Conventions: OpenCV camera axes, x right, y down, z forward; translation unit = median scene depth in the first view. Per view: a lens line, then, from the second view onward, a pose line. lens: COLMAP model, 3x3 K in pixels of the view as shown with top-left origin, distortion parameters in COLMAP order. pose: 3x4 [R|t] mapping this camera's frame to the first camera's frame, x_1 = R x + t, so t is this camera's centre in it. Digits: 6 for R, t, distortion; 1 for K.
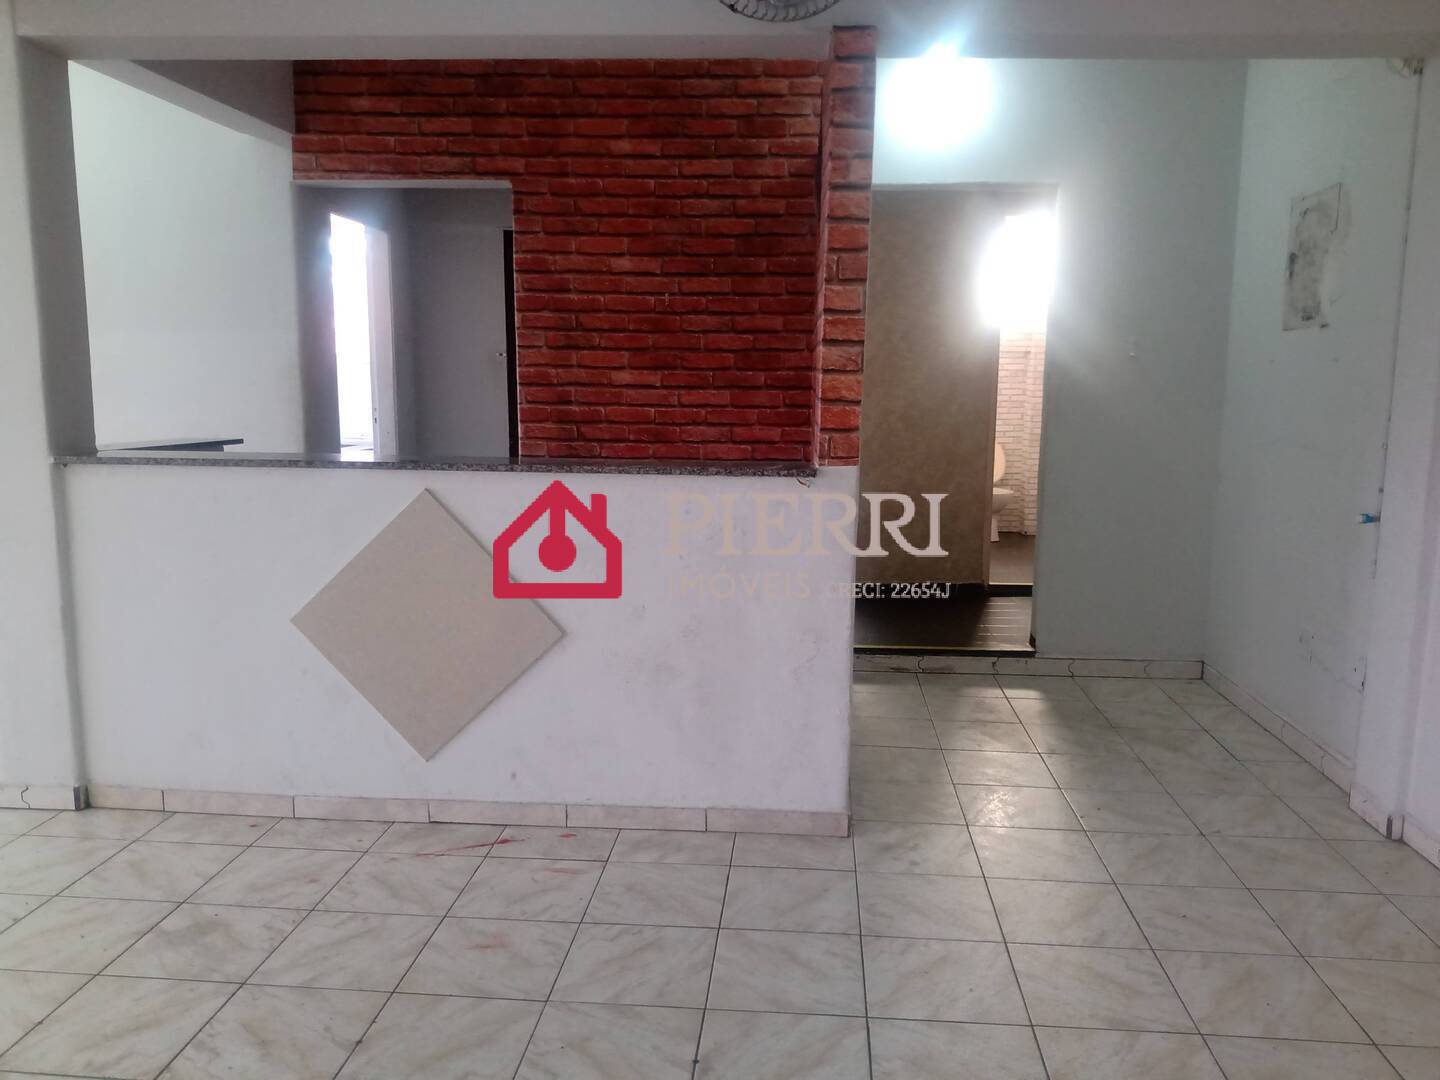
lens RADIAL K [[1124.3, 0, 709.5], [0, 1124.3, 533.3], [0, 0, 1]] dist [0.022931, -0.034582]
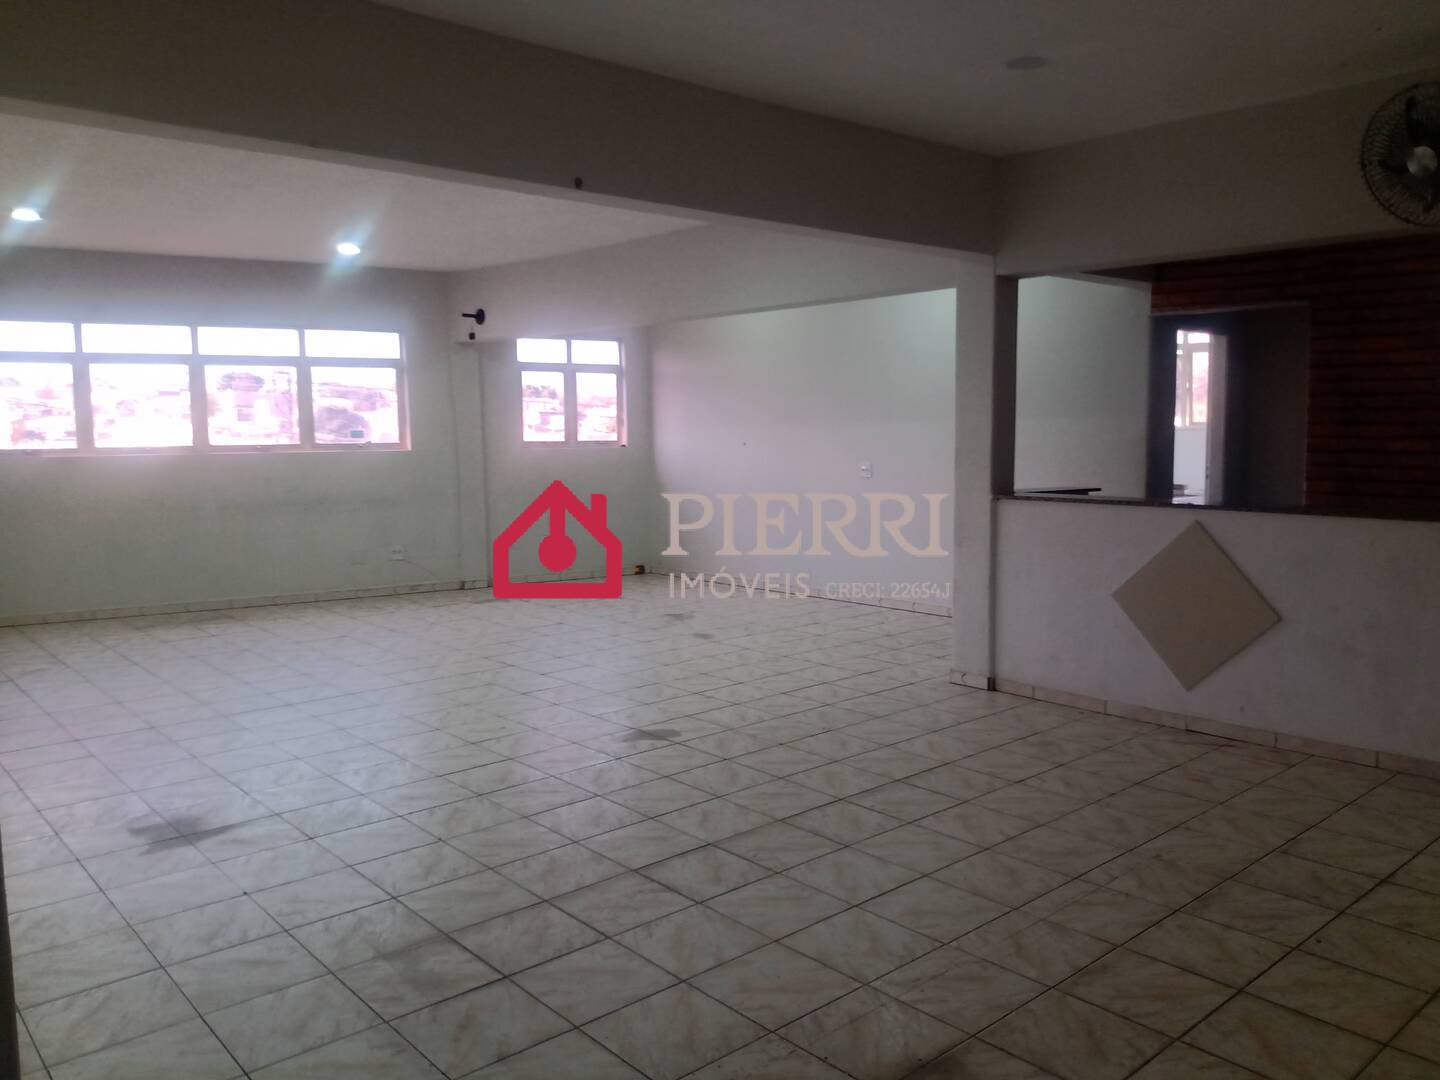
lens RADIAL K [[1124.3, 0, 713.0], [0, 1124.3, 535.2], [0, 0, 1]] dist [0.022931, -0.034582]
pose [[0.730484, 0.058297, -0.680437, 0.344026], [-0.084158, 0.996440, -0.004977, 0.046301], [0.677725, 0.060899, 0.732790, -0.663005]]
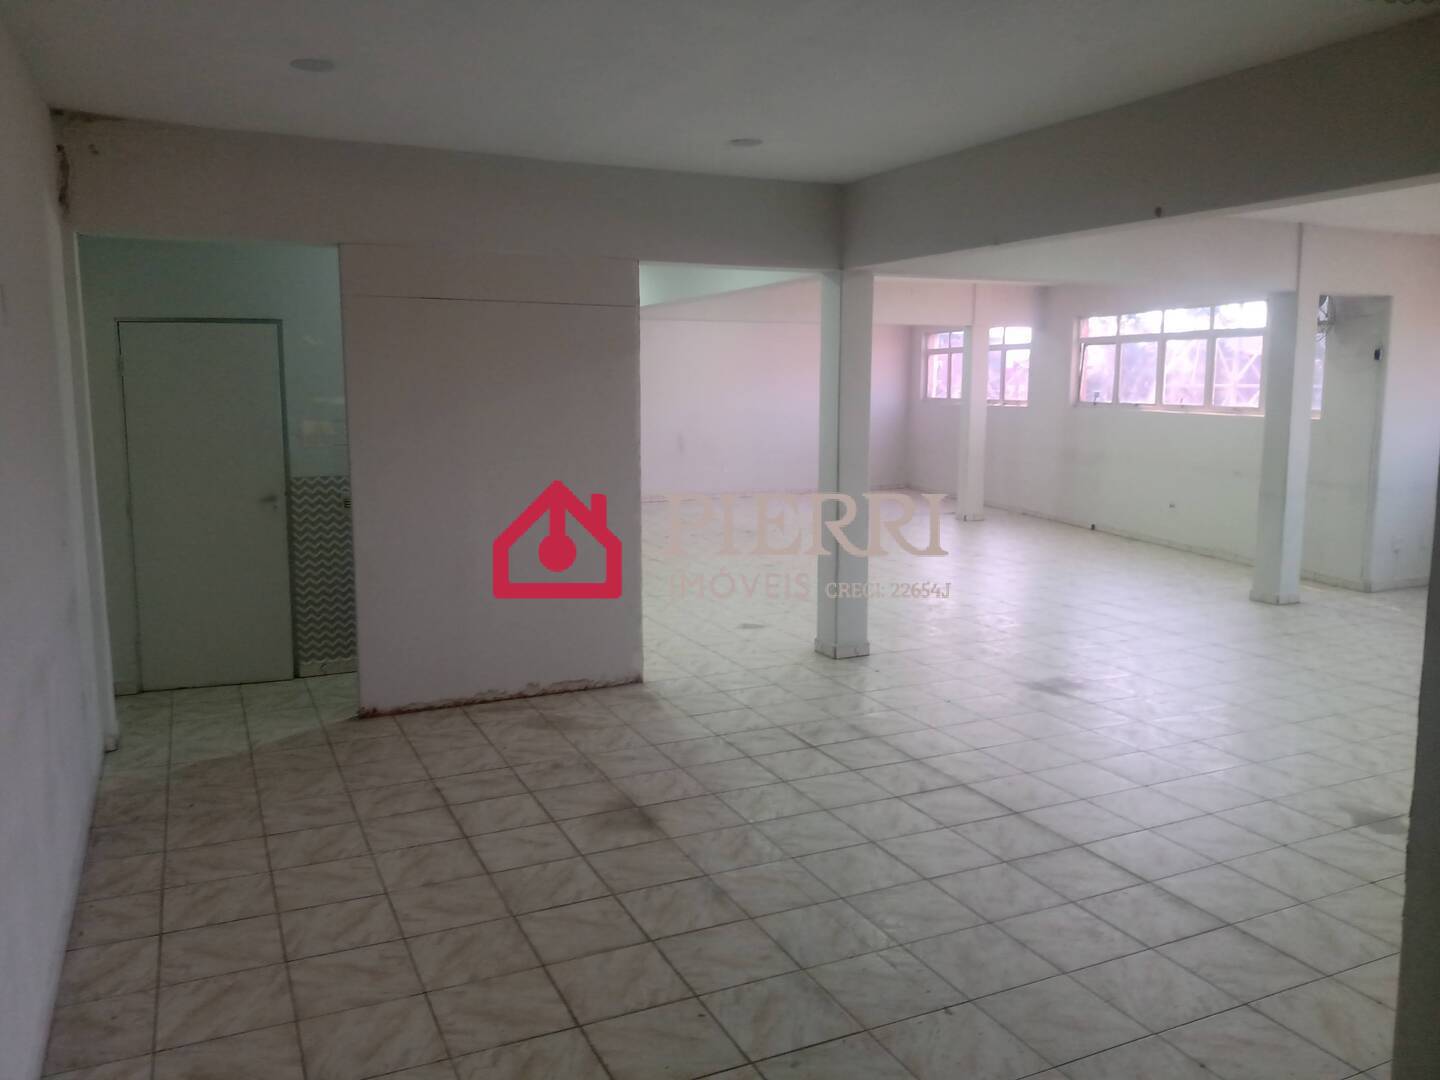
lens RADIAL K [[1124.3, 0, 726.3], [0, 1124.3, 534.4], [0, 0, 1]] dist [0.022931, -0.034582]
pose [[-0.857561, 0.062827, -0.510531, 0.521684], [-0.081463, 0.963399, 0.255395, -0.285647], [0.507890, 0.260606, -0.821055, 1.169939]]
